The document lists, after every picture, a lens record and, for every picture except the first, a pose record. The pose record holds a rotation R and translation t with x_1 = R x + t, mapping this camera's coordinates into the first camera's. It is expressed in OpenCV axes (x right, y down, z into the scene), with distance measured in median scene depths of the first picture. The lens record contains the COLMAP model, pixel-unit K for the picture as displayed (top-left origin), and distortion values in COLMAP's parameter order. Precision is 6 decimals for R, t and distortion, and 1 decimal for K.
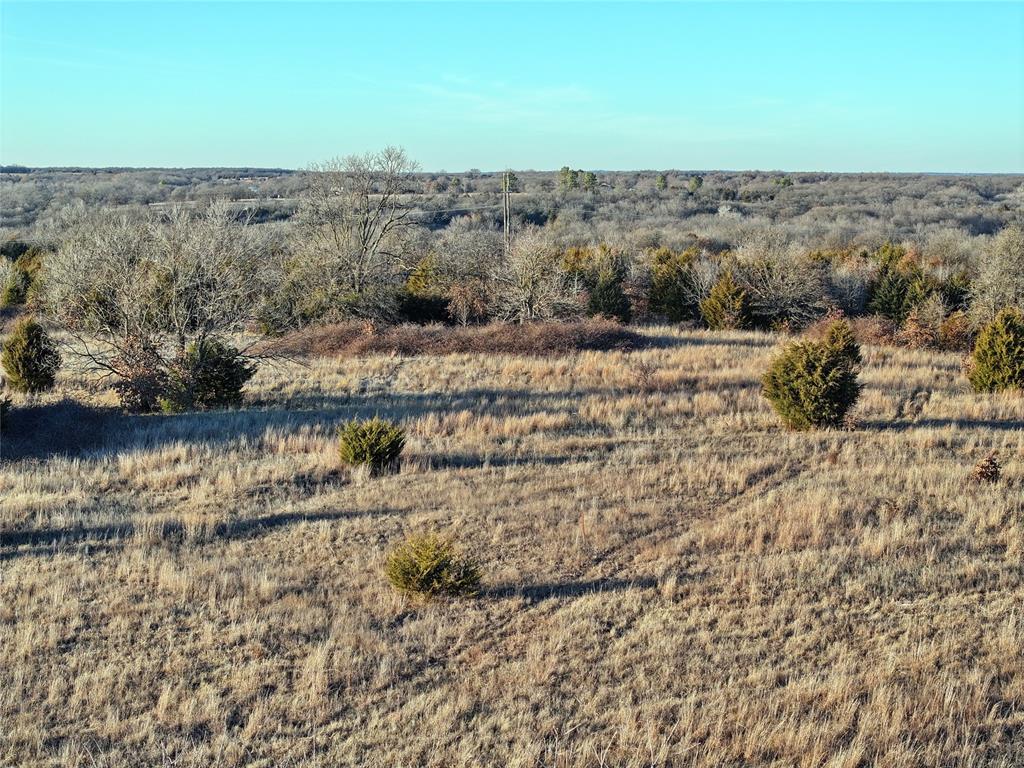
lens RADIAL K [[2103.7, 0, 514.4], [0, 2103.7, 382.2], [0, 0, 1]] dist [-0.008217, 0.000000]
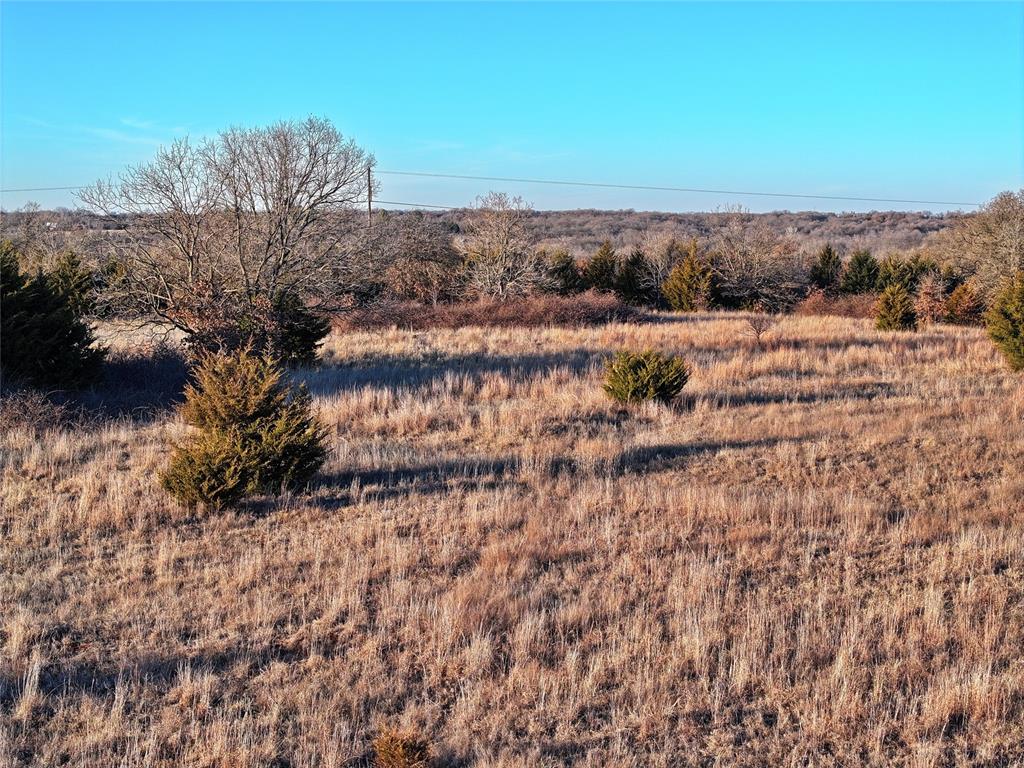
lens RADIAL K [[2103.7, 0, 509.5], [0, 2103.7, 385.0], [0, 0, 1]] dist [-0.008217, 0.000000]
pose [[0.989544, -0.012639, 0.143674, -0.226860], [0.015353, 0.999724, -0.017798, 0.044000], [-0.143410, 0.019817, 0.989465, 0.208687]]
